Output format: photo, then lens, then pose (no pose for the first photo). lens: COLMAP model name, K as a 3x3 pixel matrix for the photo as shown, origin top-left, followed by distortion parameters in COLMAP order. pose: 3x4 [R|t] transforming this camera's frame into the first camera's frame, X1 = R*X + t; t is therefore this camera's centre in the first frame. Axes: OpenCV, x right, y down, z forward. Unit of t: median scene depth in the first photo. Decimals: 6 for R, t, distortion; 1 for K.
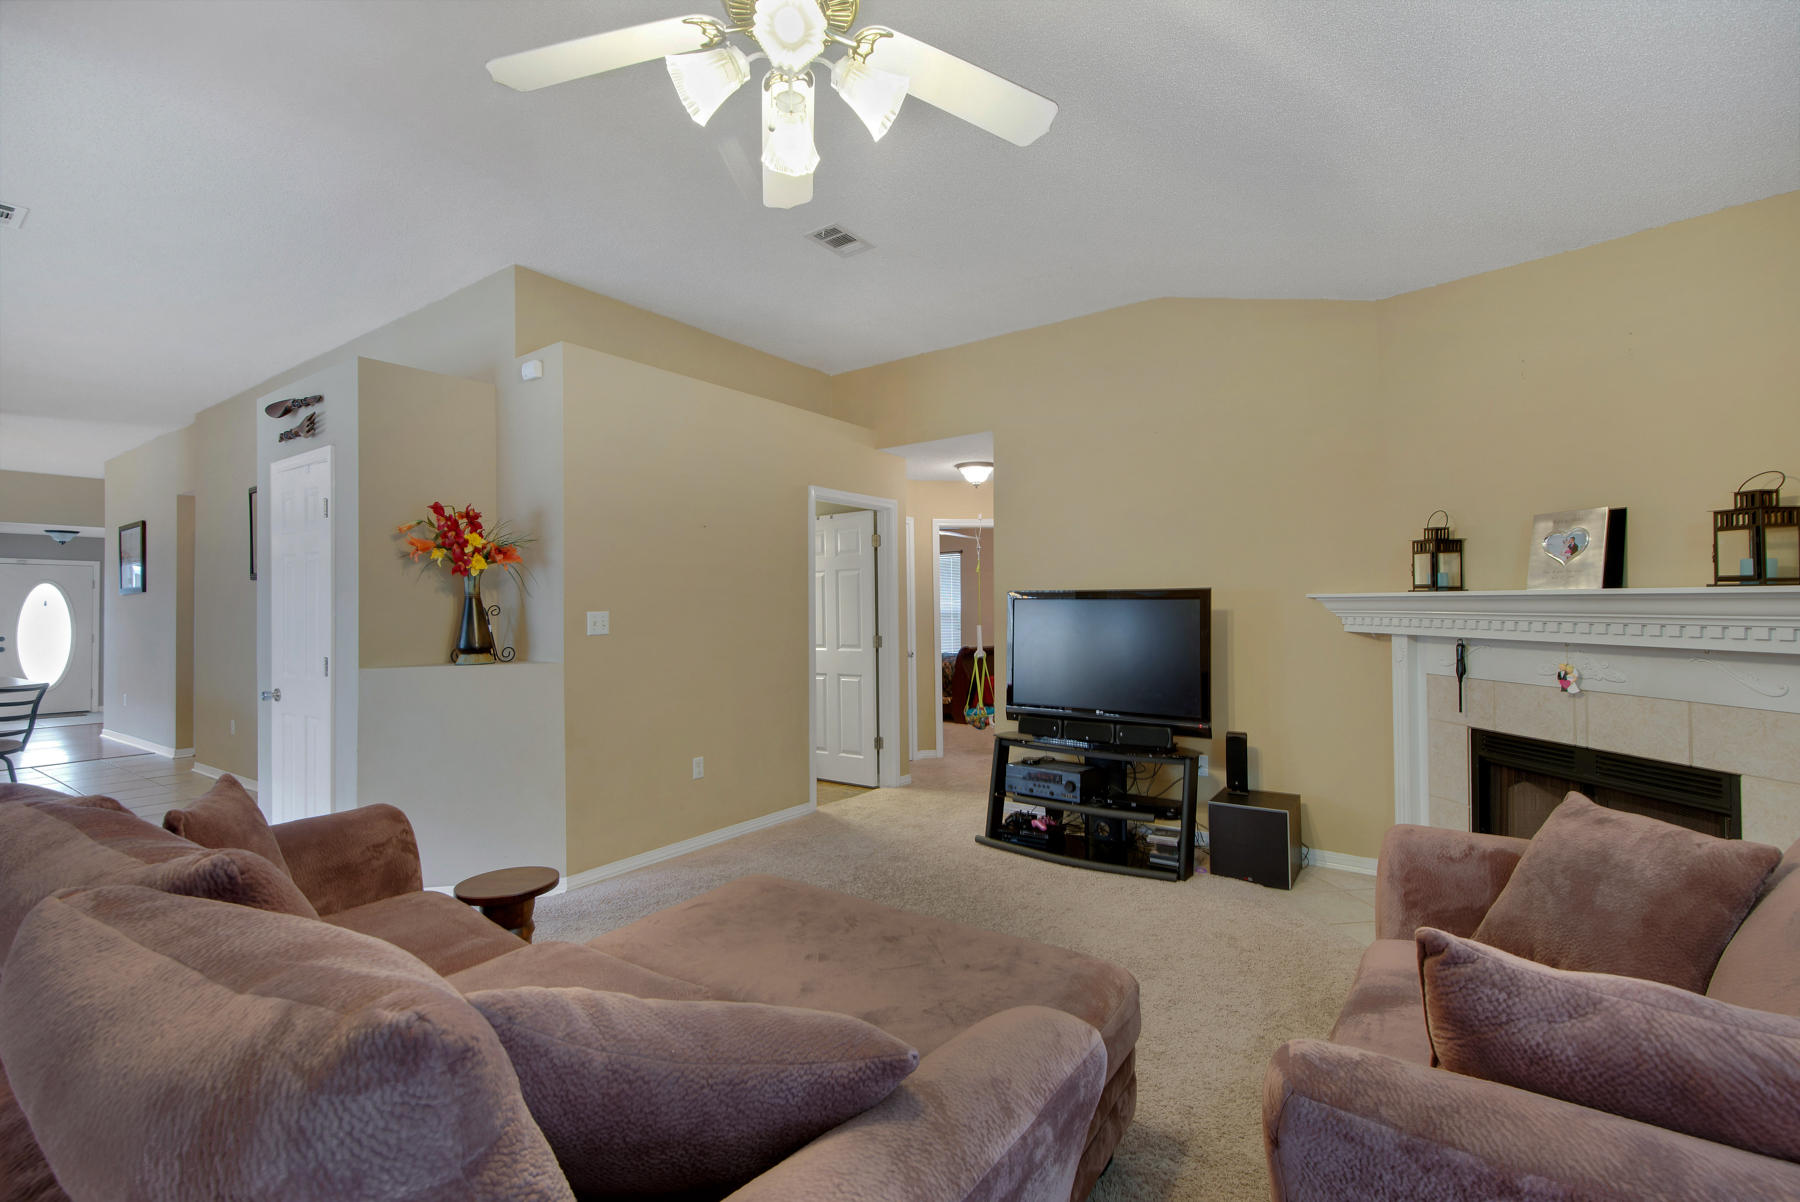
lens RADIAL K [[836.8, 0, 900.0], [0, 836.8, 601.0], [0, 0, 1]] dist [0.020702, -0.000782]
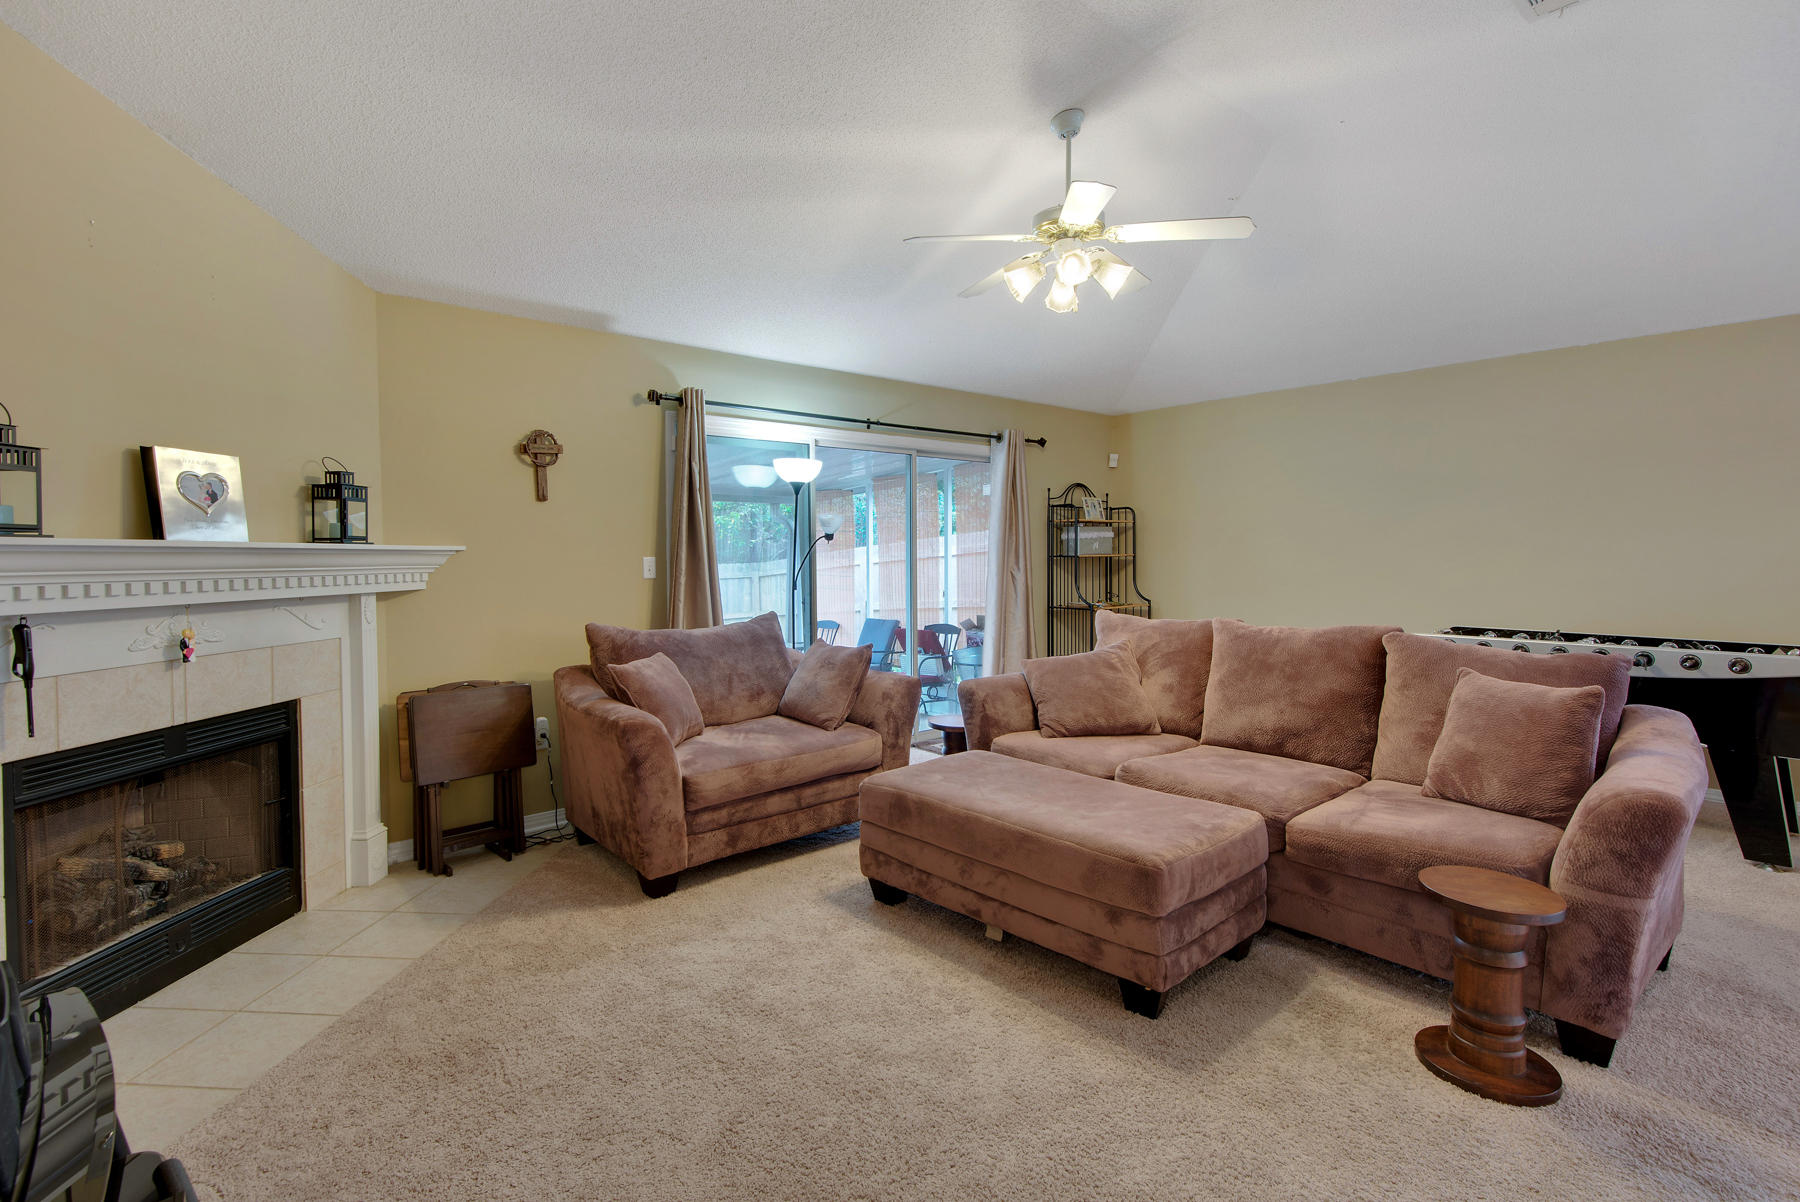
lens RADIAL K [[826.6, 0, 920.8], [0, 826.6, 566.4], [0, 0, 1]] dist [0.020518, -0.000087]
pose [[-0.977588, 0.015053, 0.209989, -0.098767], [0.017472, 0.999801, 0.009672, 0.013824], [-0.209801, 0.013125, -0.977656, 1.431625]]
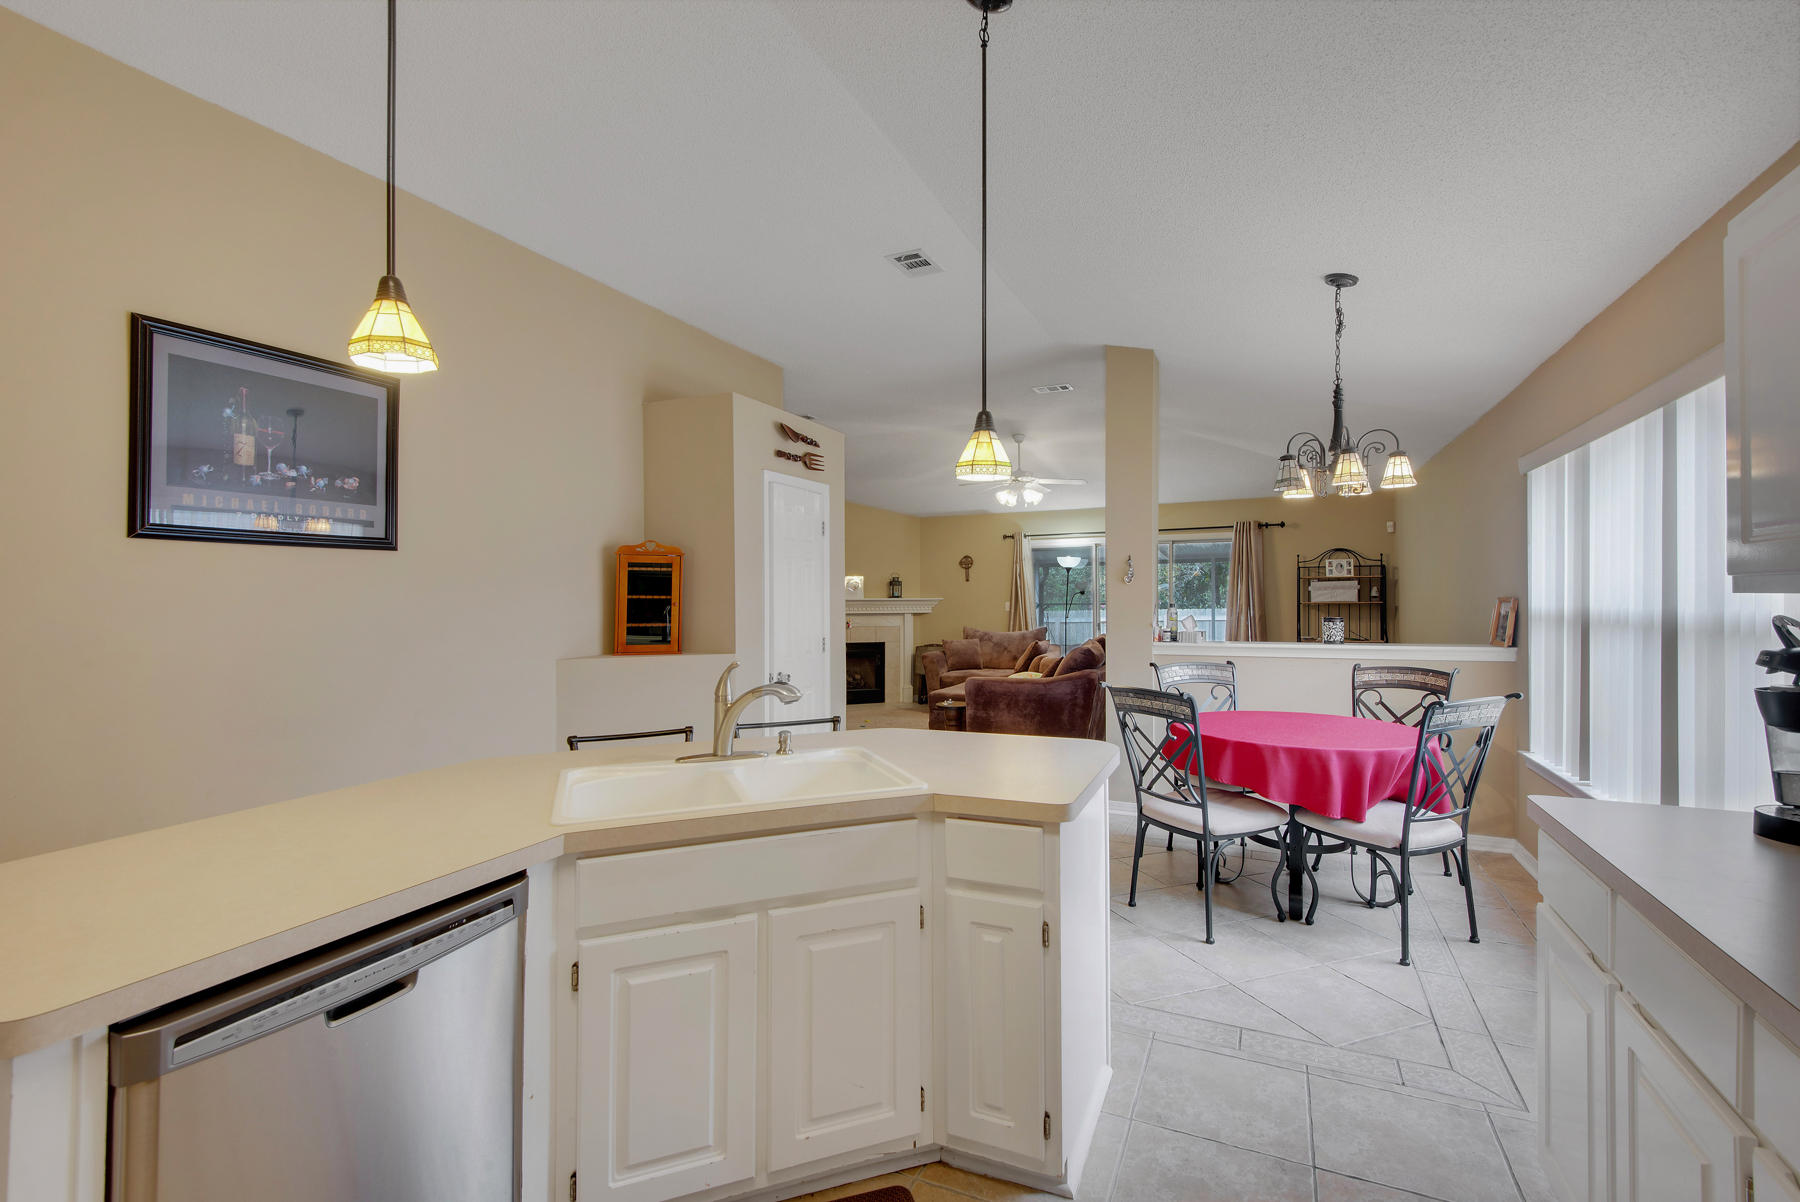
lens RADIAL K [[801.1, 0, 900.0], [0, 801.1, 601.0], [0, 0, 1]] dist [0.015092, -0.000185]
pose [[-0.218247, 0.009084, 0.975851, -2.221689], [0.005230, 0.999953, -0.008139, 0.023041], [-0.975880, 0.003328, -0.218284, 1.331527]]
